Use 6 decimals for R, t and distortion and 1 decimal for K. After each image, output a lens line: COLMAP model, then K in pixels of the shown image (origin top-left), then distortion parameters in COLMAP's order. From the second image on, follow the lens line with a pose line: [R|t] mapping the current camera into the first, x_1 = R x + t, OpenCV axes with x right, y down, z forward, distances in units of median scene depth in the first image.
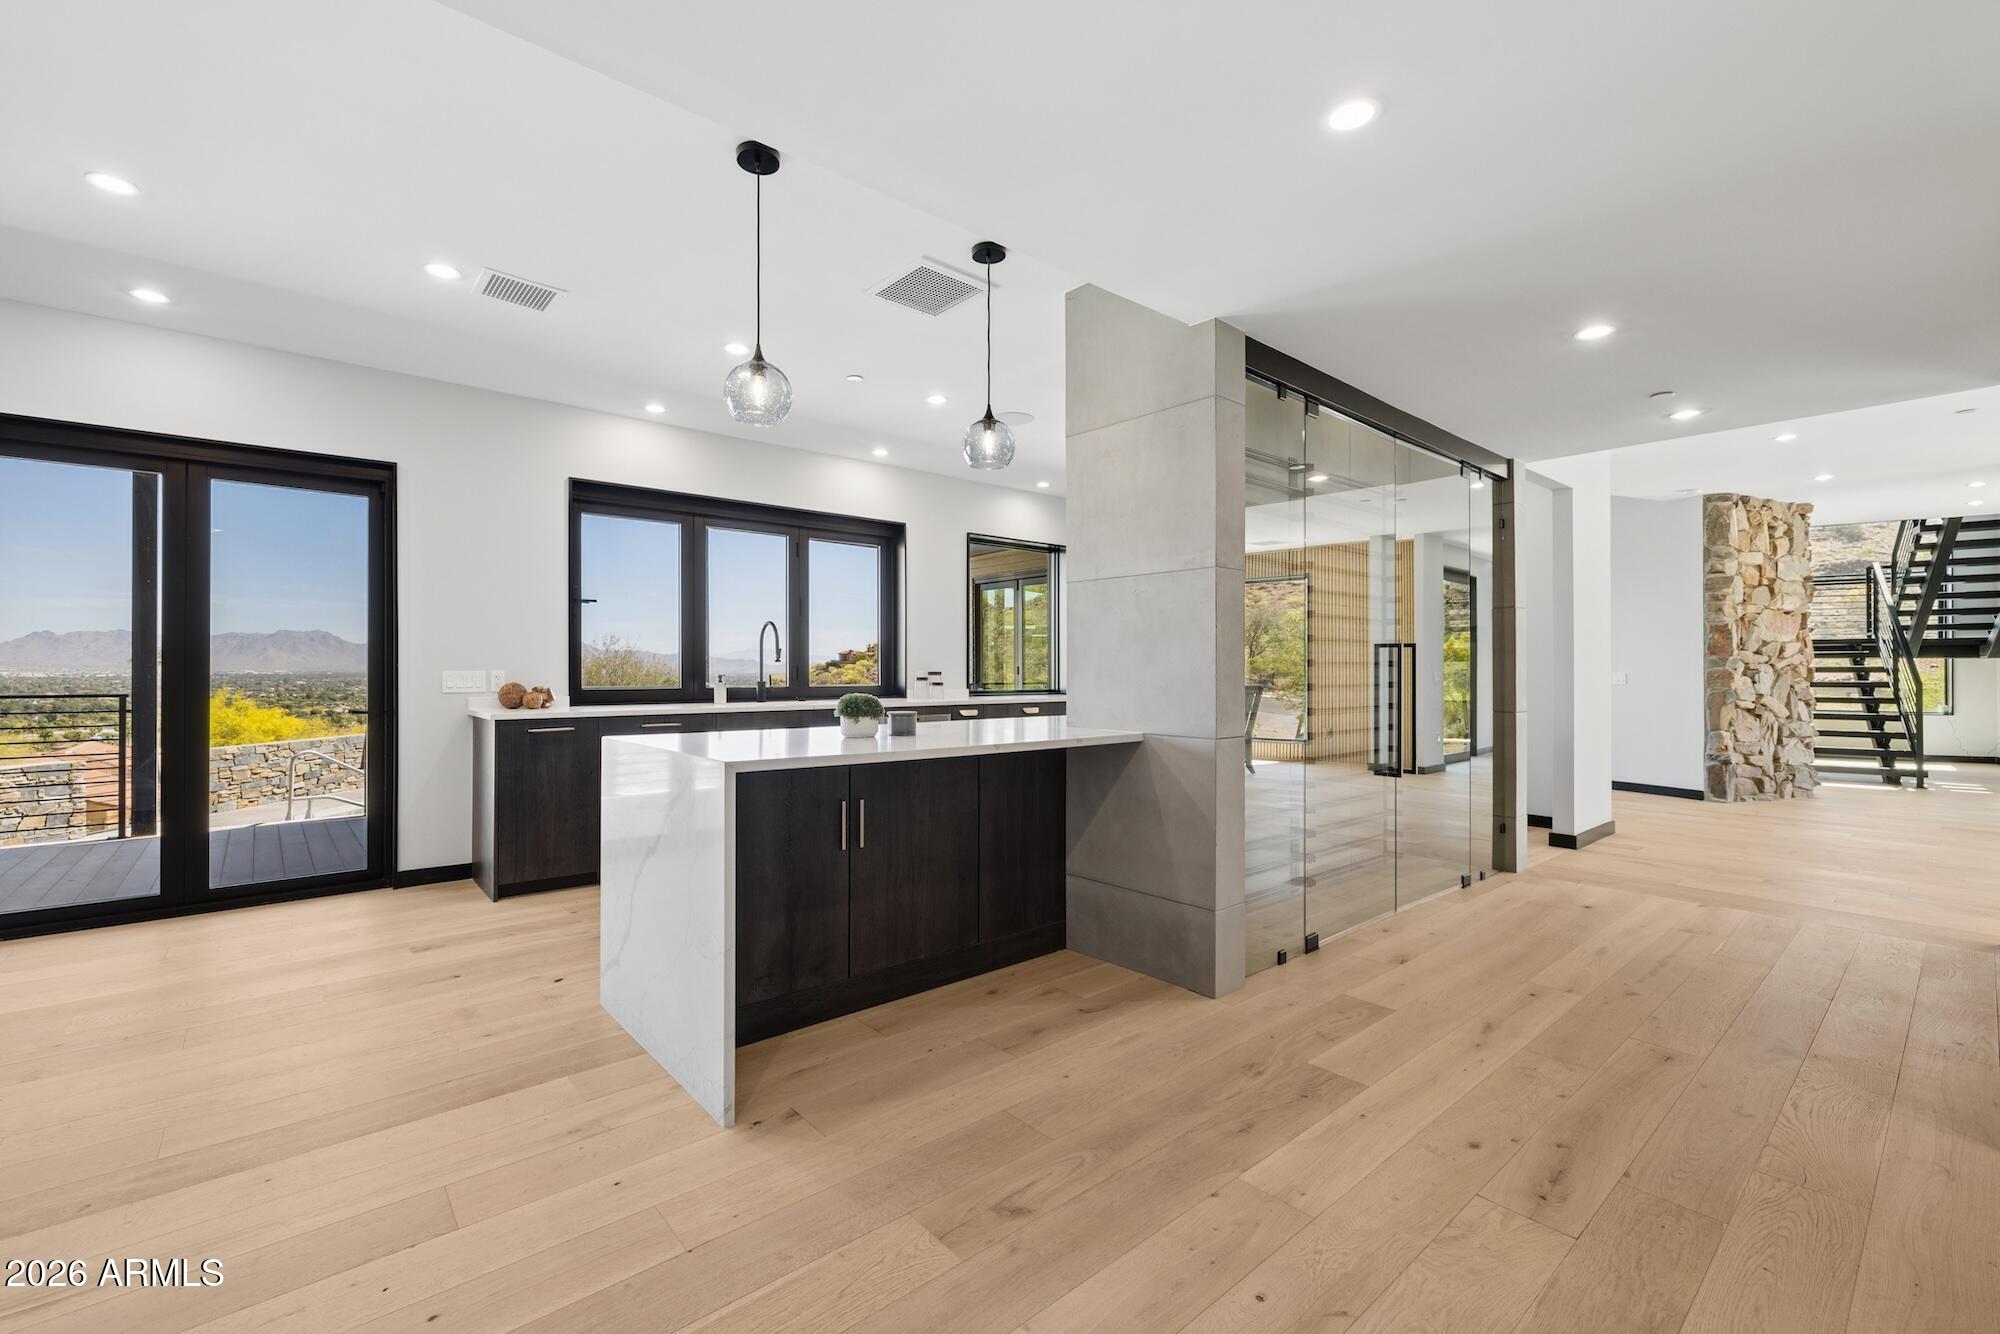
lens RADIAL K [[840.8, 0, 990.4], [0, 840.8, 667.2], [0, 0, 1]] dist [0.000793, 0.000138]
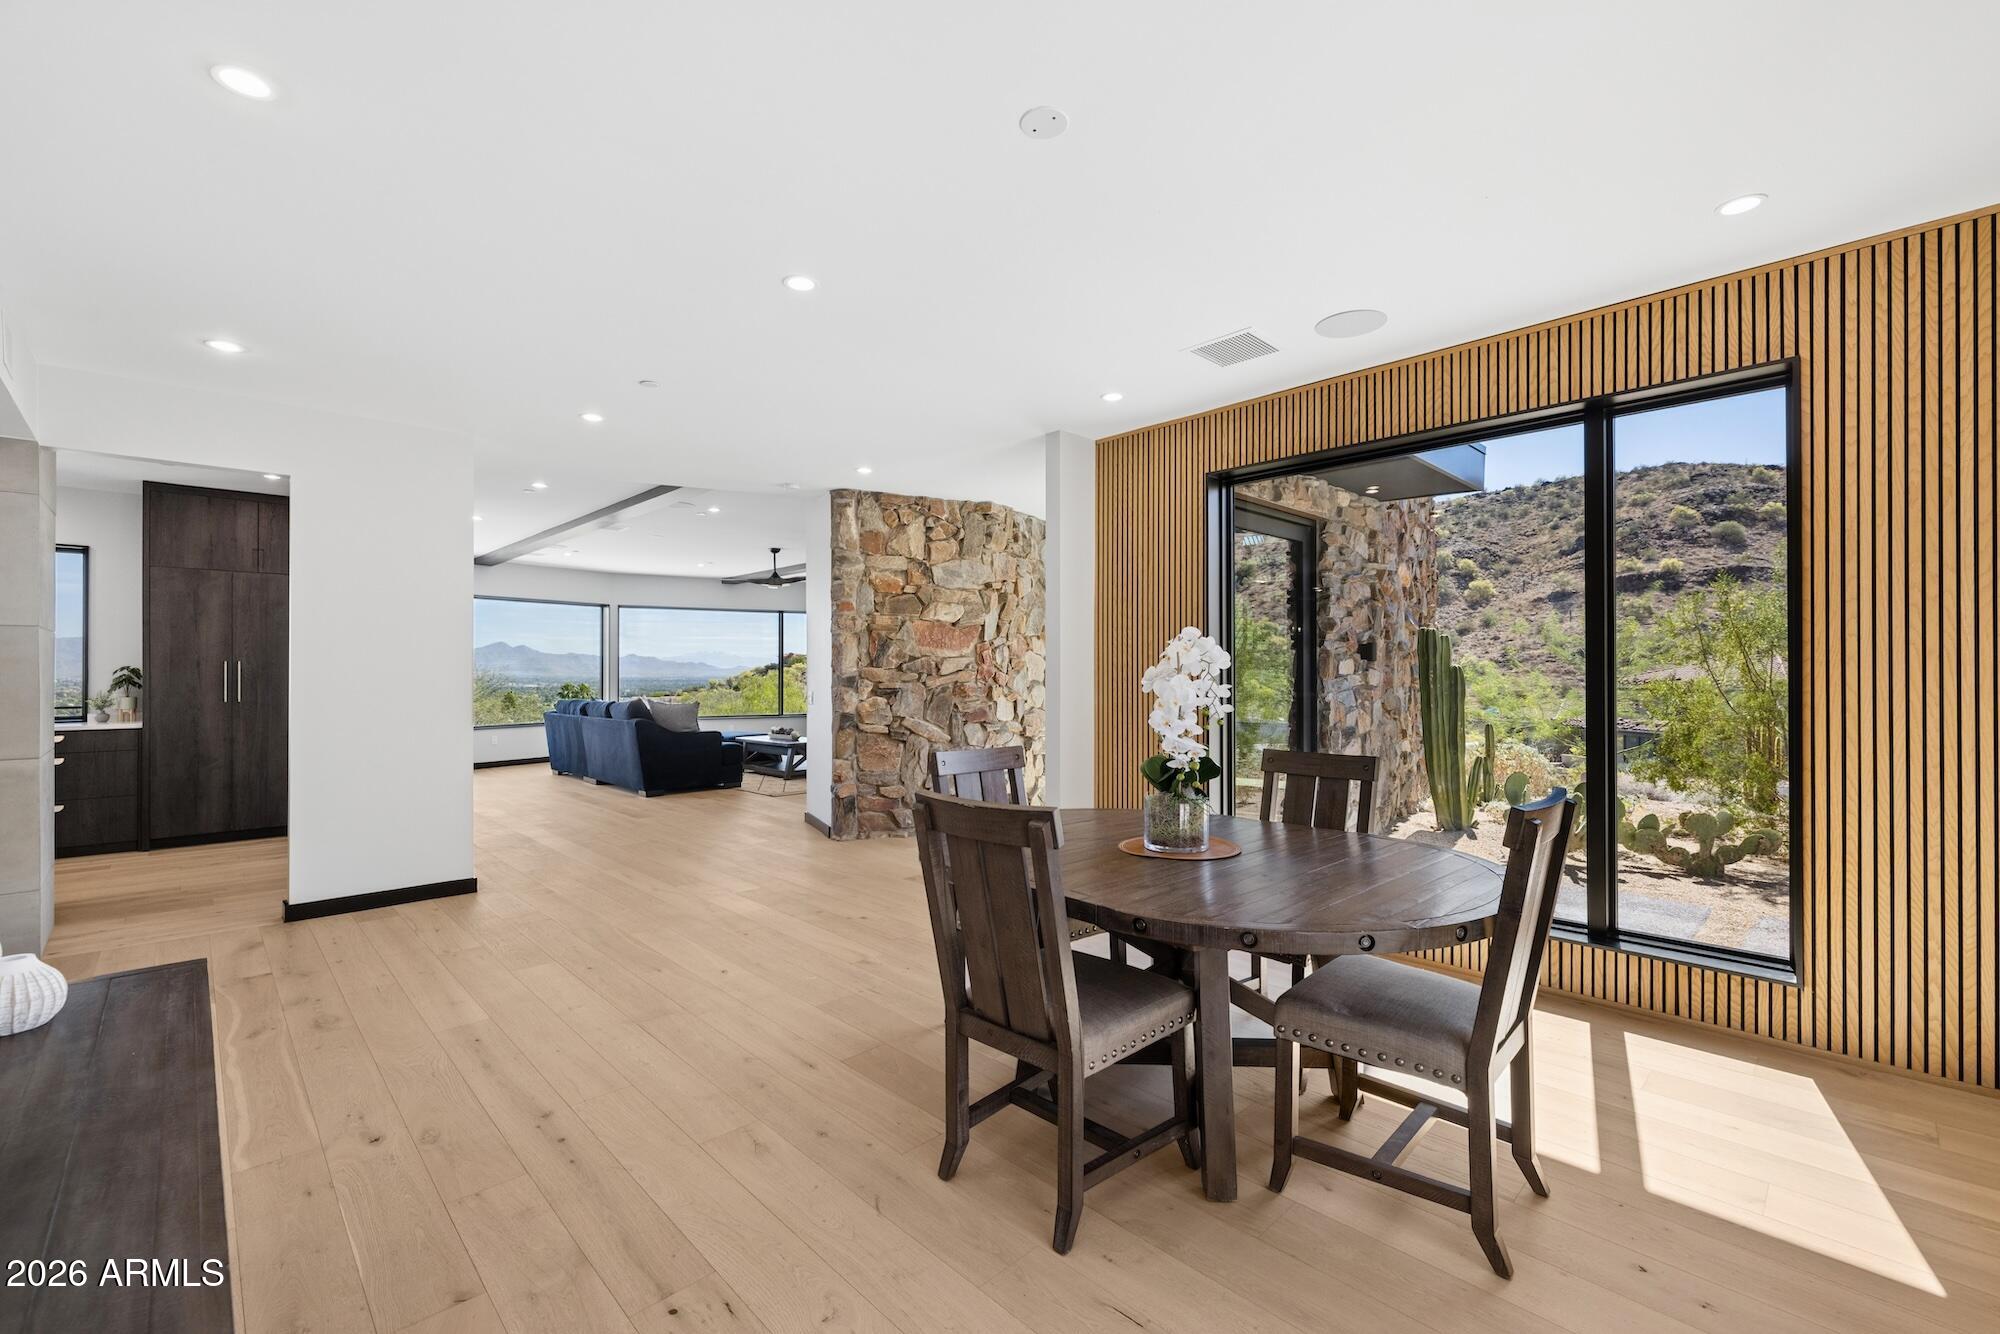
lens RADIAL K [[840.8, 0, 990.4], [0, 840.8, 667.2], [0, 0, 1]] dist [0.000793, 0.000138]
pose [[0.998499, -0.003045, 0.054686, 0.967110], [0.003203, 0.999991, -0.002810, -0.017300], [-0.054677, 0.002981, 0.998500, 0.111654]]
